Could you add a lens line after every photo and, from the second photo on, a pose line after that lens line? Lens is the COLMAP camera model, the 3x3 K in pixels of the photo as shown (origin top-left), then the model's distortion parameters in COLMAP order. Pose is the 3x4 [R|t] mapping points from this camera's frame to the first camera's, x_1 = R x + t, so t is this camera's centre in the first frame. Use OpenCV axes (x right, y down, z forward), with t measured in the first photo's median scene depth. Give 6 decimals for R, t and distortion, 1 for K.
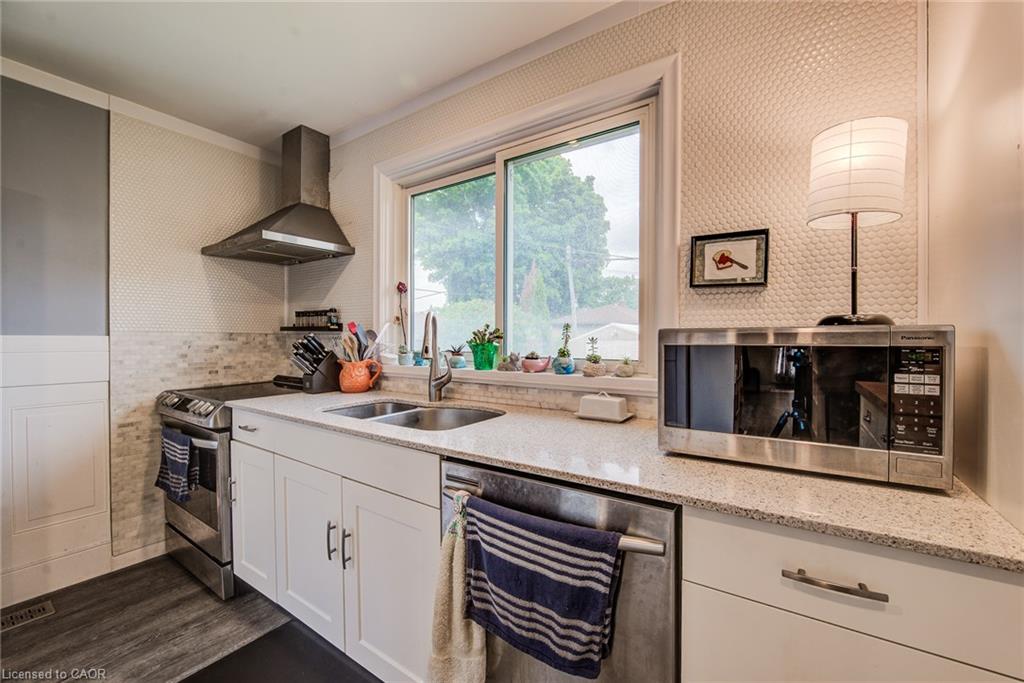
lens RADIAL K [[401.7, 0, 512.0], [0, 401.7, 341.5], [0, 0, 1]] dist [-0.002750, -0.000248]
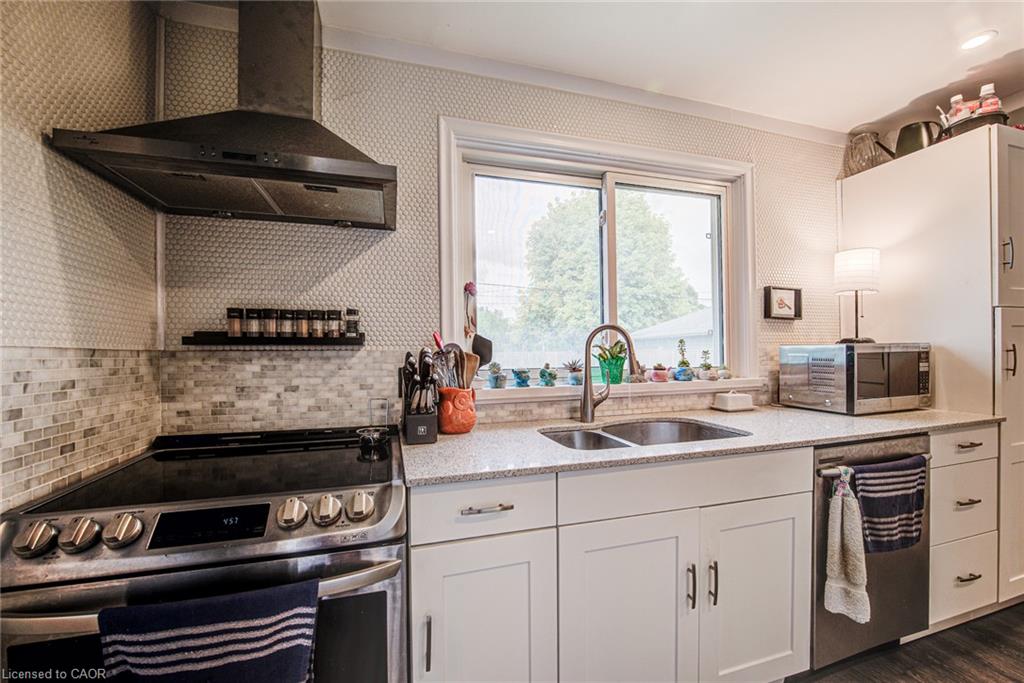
lens RADIAL K [[407.5, 0, 509.8], [0, 407.5, 351.8], [0, 0, 1]] dist [-0.010841, -0.000169]
pose [[0.639059, -0.010121, 0.769091, -1.087528], [0.020012, 0.999794, -0.003471, -0.012445], [-0.768897, 0.017609, 0.639130, 0.580492]]
